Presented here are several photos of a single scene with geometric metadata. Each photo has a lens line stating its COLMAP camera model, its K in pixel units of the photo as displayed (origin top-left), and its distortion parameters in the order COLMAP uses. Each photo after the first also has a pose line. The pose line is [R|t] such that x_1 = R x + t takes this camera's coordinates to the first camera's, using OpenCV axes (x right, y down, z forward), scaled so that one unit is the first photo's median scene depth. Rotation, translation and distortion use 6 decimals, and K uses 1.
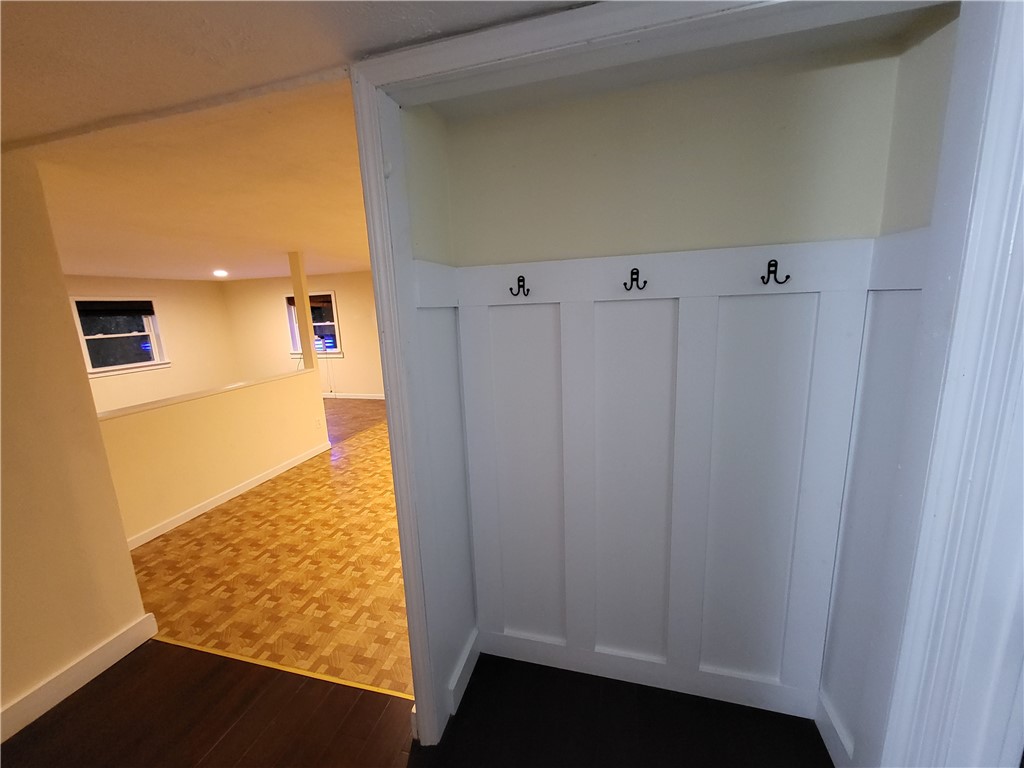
lens RADIAL K [[403.5, 0, 507.3], [0, 403.5, 382.0], [0, 0, 1]] dist [-0.001044, -0.000339]
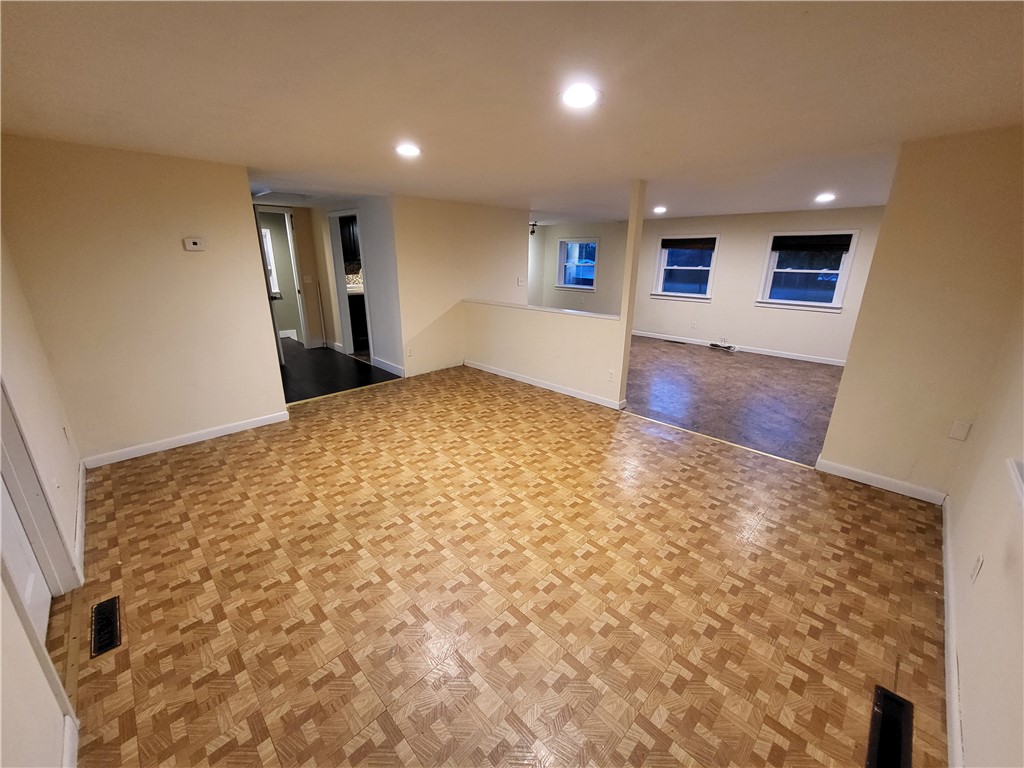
lens RADIAL K [[403.5, 0, 507.3], [0, 403.5, 382.0], [0, 0, 1]] dist [-0.001044, -0.000339]
pose [[-0.433576, 0.299464, -0.849902, 0.402405], [-0.155417, 0.904180, 0.397875, -0.195496], [0.887613, 0.304598, -0.345489, 1.002582]]
